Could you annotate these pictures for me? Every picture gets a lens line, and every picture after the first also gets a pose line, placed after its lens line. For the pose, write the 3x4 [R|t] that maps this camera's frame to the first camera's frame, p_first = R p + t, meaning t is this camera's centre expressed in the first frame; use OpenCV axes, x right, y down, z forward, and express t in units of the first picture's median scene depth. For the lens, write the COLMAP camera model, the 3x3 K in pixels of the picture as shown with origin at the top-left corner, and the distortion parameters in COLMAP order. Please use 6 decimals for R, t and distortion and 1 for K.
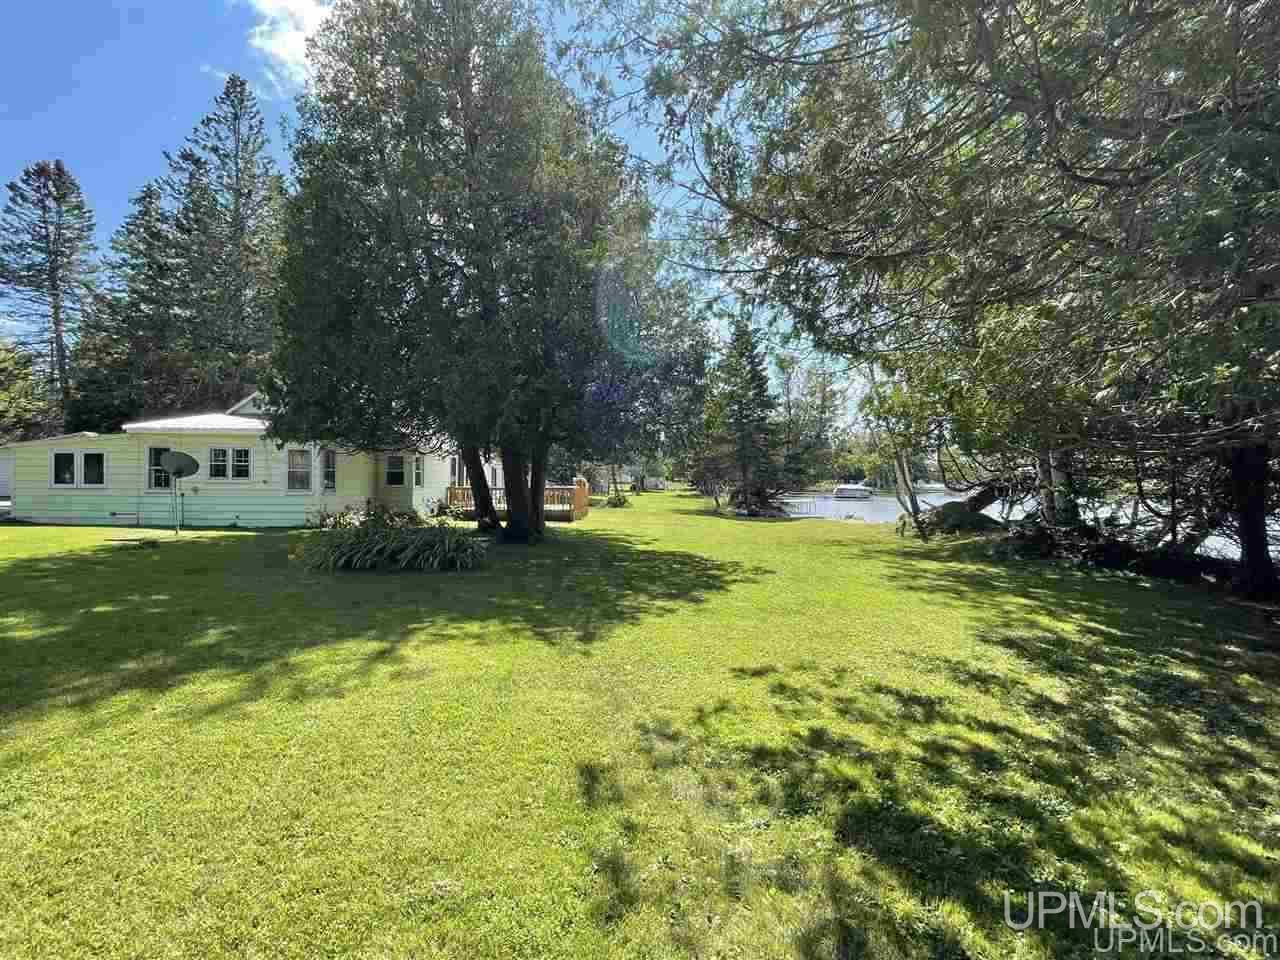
lens RADIAL K [[637.4, 0, 640.0], [0, 637.4, 480.0], [0, 0, 1]] dist [-0.004145, 0.001016]
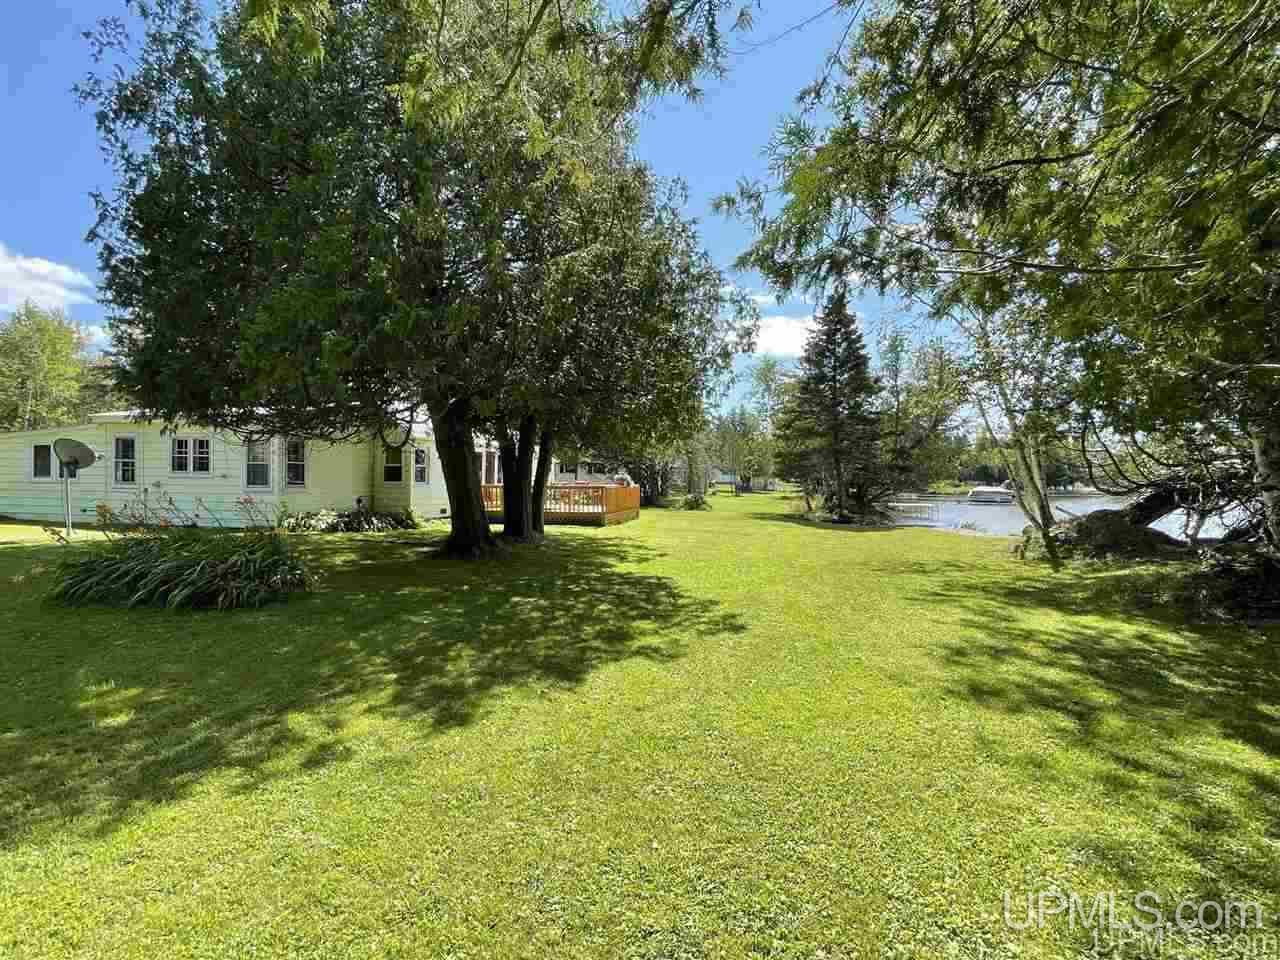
lens RADIAL K [[641.2, 0, 640.0], [0, 641.2, 480.0], [0, 0, 1]] dist [-0.048272, 0.039290]
pose [[0.981304, 0.005259, -0.192391, 0.128136], [-0.005450, 0.999985, -0.000461, 0.004794], [0.192386, 0.001501, 0.981318, 0.229009]]
